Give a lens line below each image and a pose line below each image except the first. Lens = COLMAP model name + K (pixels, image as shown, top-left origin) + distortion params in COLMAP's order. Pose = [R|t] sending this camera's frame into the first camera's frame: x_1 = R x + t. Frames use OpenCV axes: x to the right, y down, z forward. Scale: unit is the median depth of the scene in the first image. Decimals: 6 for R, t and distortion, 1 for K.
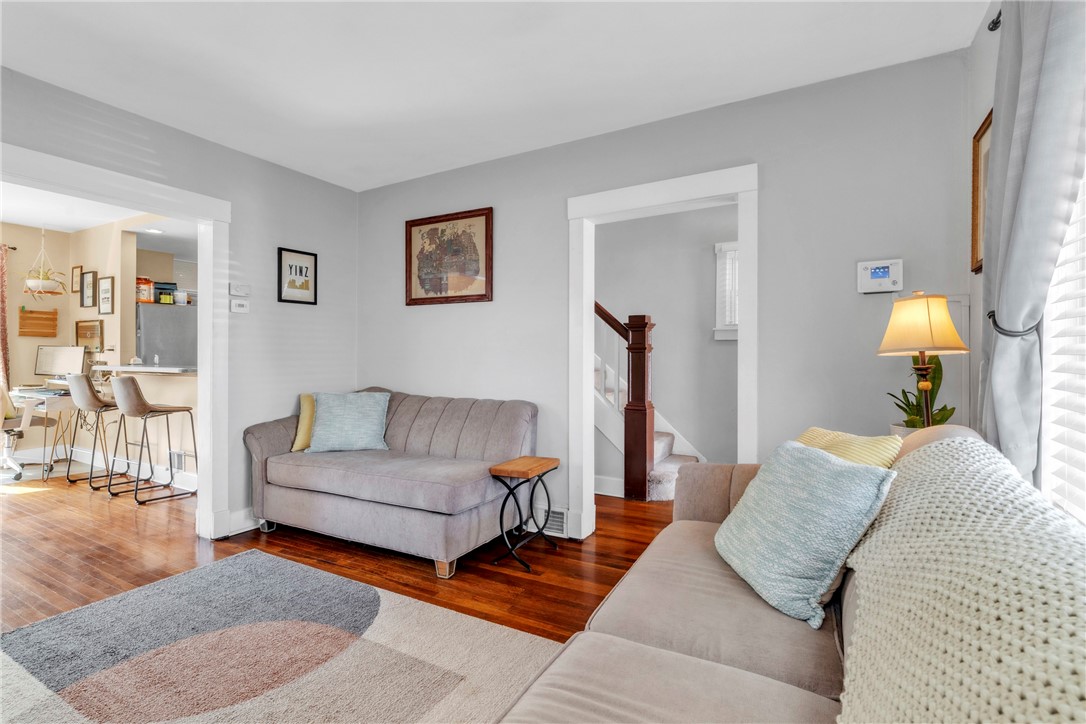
lens RADIAL K [[524.2, 0, 545.3], [0, 524.2, 364.8], [0, 0, 1]] dist [0.003751, 0.000067]
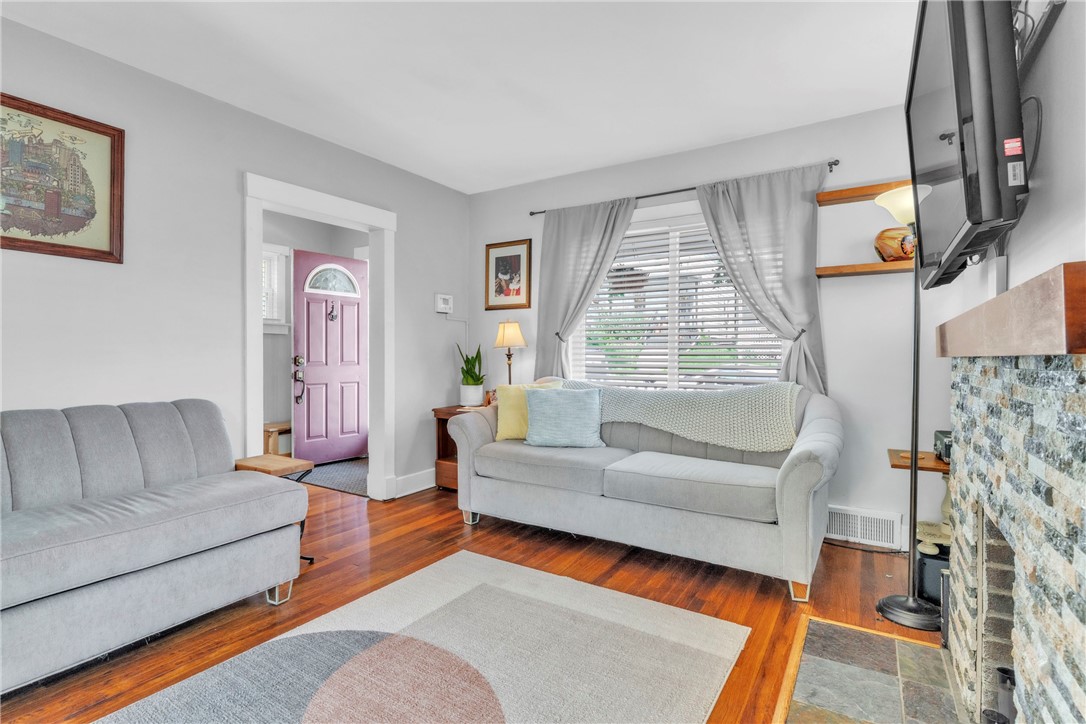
lens RADIAL K [[524.2, 0, 545.6], [0, 524.2, 355.9], [0, 0, 1]] dist [0.003751, 0.000067]
pose [[0.054997, -0.011509, 0.998420, -0.994871], [-0.004468, 0.999921, 0.011772, -0.011349], [-0.998477, -0.005108, 0.054941, 0.504059]]
